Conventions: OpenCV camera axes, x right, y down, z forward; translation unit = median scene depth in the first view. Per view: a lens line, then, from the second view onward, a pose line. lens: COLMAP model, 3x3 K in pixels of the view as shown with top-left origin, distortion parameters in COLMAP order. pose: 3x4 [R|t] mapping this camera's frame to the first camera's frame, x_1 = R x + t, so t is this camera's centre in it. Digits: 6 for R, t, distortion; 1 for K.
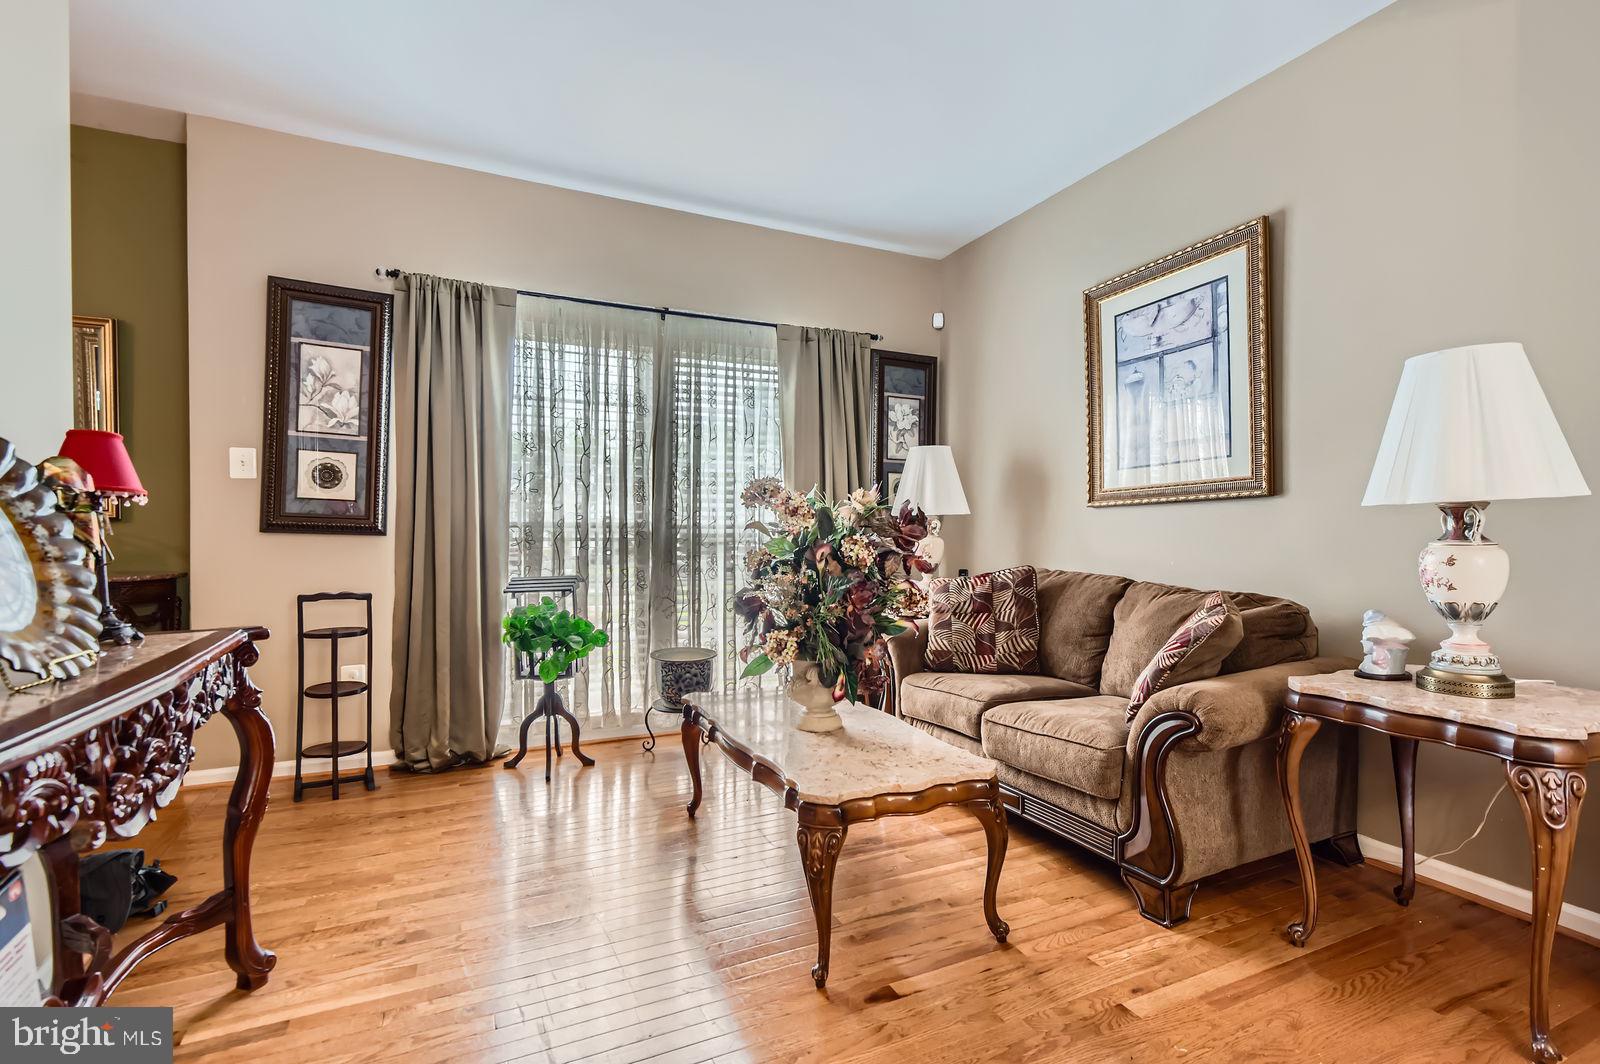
lens RADIAL K [[734.8, 0, 800.0], [0, 734.8, 532.0], [0, 0, 1]] dist [0.002548, 0.000419]
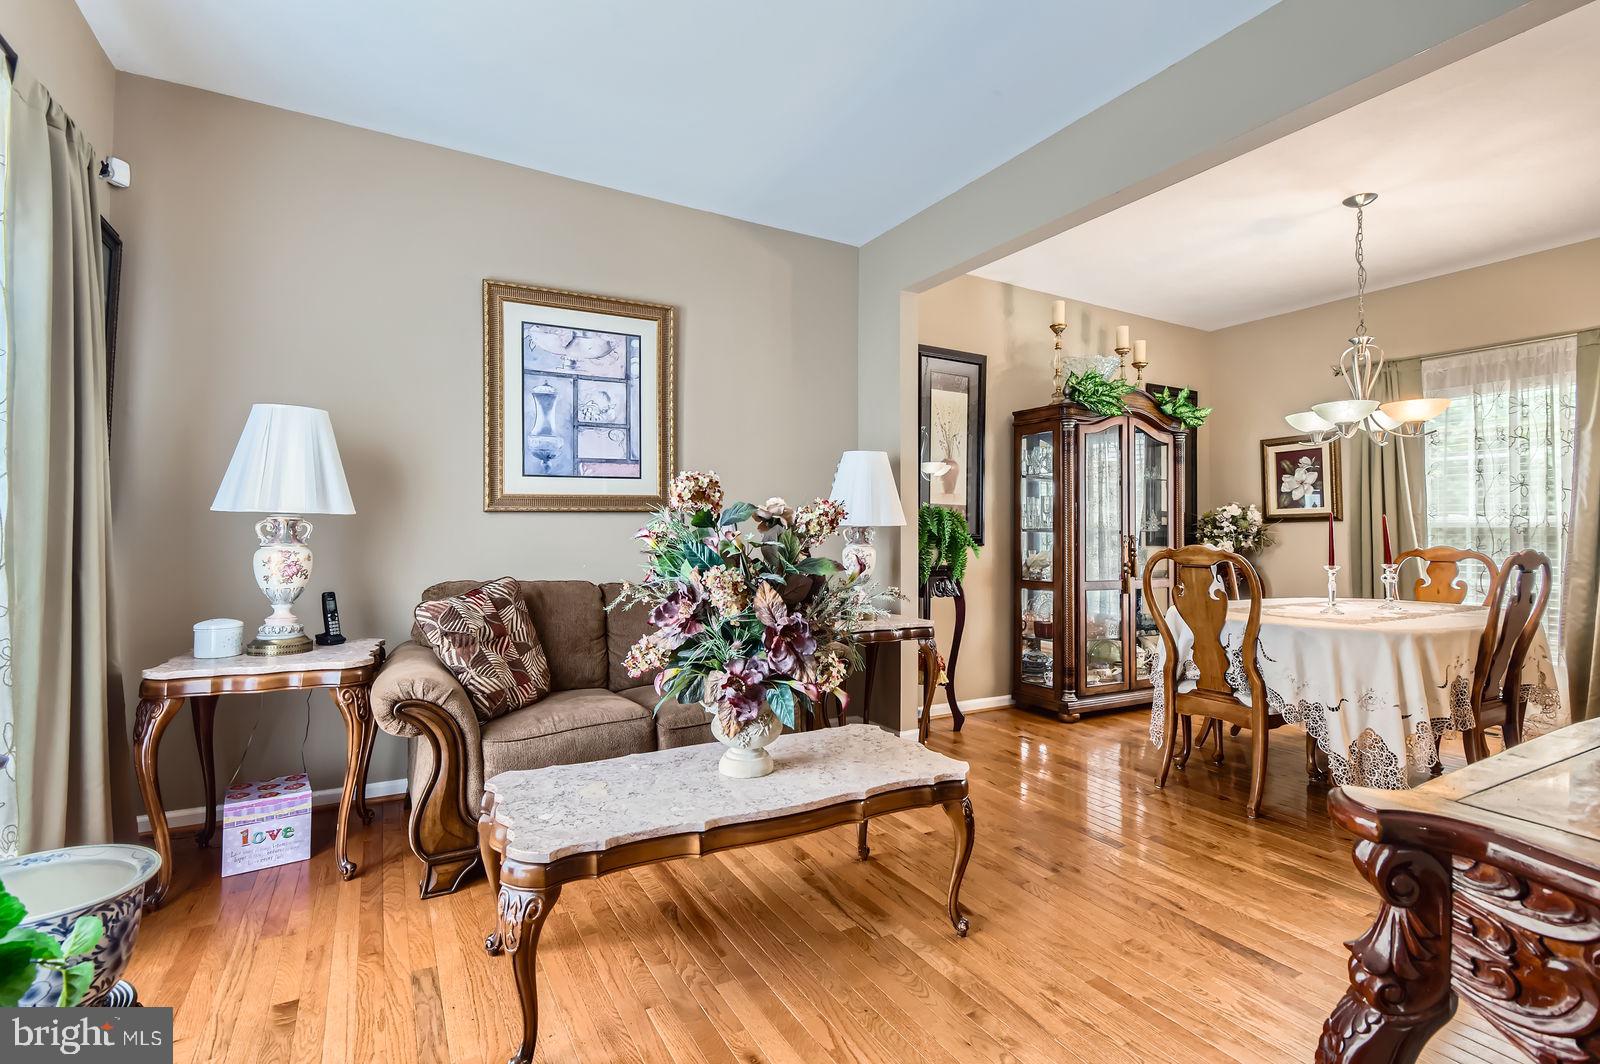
lens RADIAL K [[745.9, 0, 789.6], [0, 745.9, 502.6], [0, 0, 1]] dist [0.002212, -0.000054]
pose [[-0.071410, 0.034461, 0.996852, -0.645765], [-0.010292, 0.999324, -0.035284, -0.016485], [-0.997394, -0.012779, -0.071007, 0.755399]]
